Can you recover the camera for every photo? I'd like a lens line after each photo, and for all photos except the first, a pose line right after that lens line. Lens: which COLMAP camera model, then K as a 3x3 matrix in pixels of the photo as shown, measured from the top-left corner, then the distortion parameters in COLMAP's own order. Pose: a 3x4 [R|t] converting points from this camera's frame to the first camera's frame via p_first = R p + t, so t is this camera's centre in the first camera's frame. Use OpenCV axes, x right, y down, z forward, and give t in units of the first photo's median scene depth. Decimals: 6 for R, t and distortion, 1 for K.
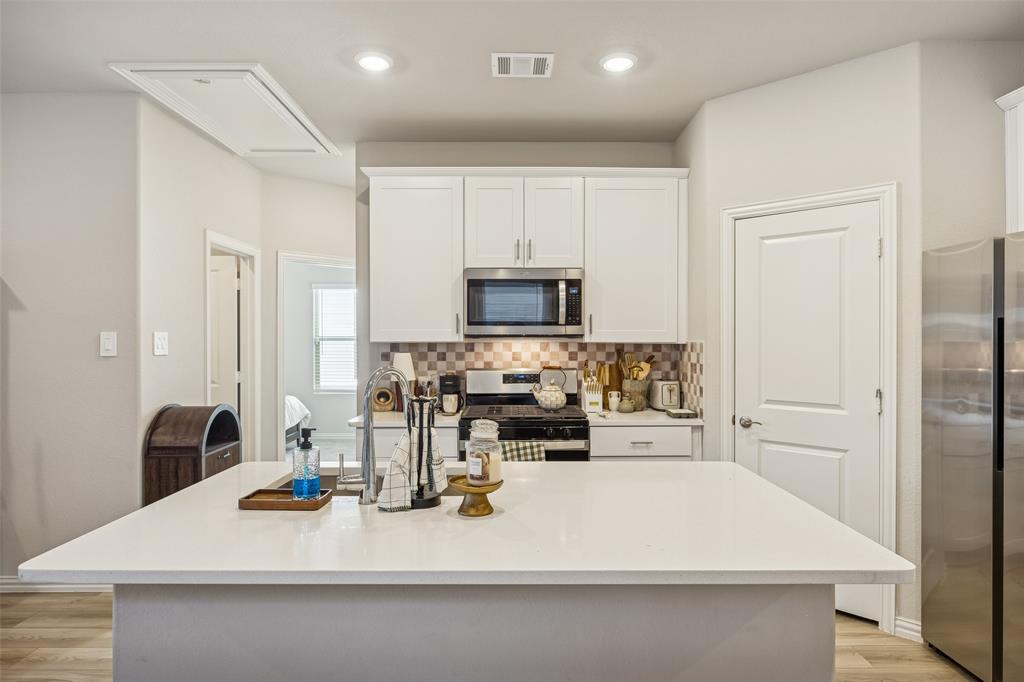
lens RADIAL K [[595.0, 0, 512.2], [0, 595.0, 340.0], [0, 0, 1]] dist [-0.001833, -0.001223]
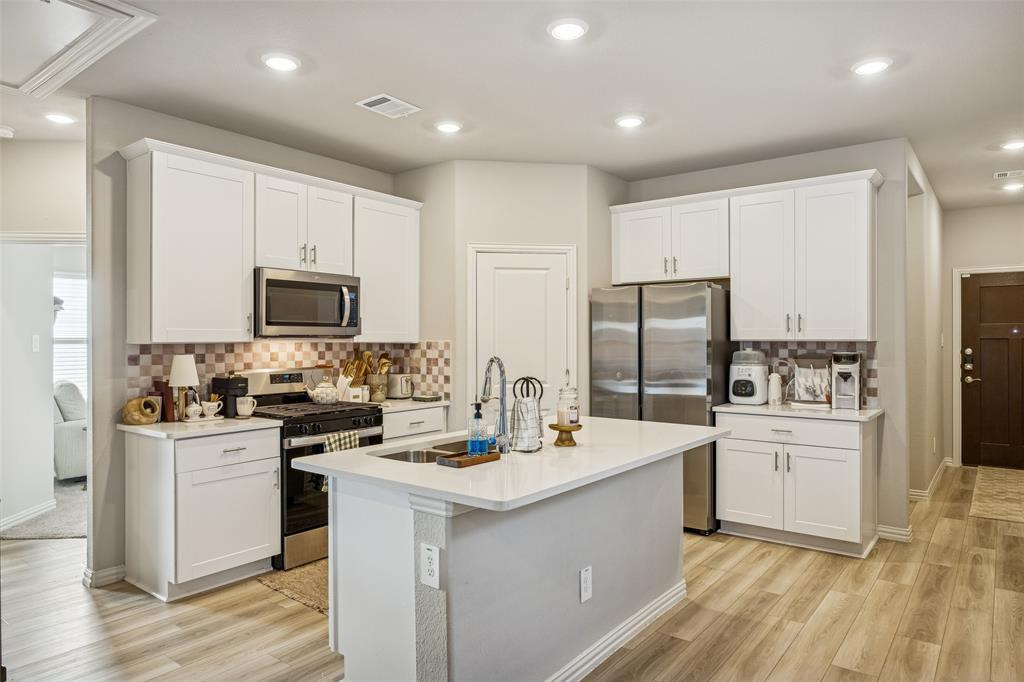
lens RADIAL K [[645.3, 0, 512.1], [0, 645.3, 340.8], [0, 0, 1]] dist [-0.003215, -0.001175]
pose [[0.613511, -0.001405, 0.789685, -0.662926], [0.004728, 0.999987, -0.001894, 0.004981], [-0.789672, 0.004895, 0.613510, 0.019153]]
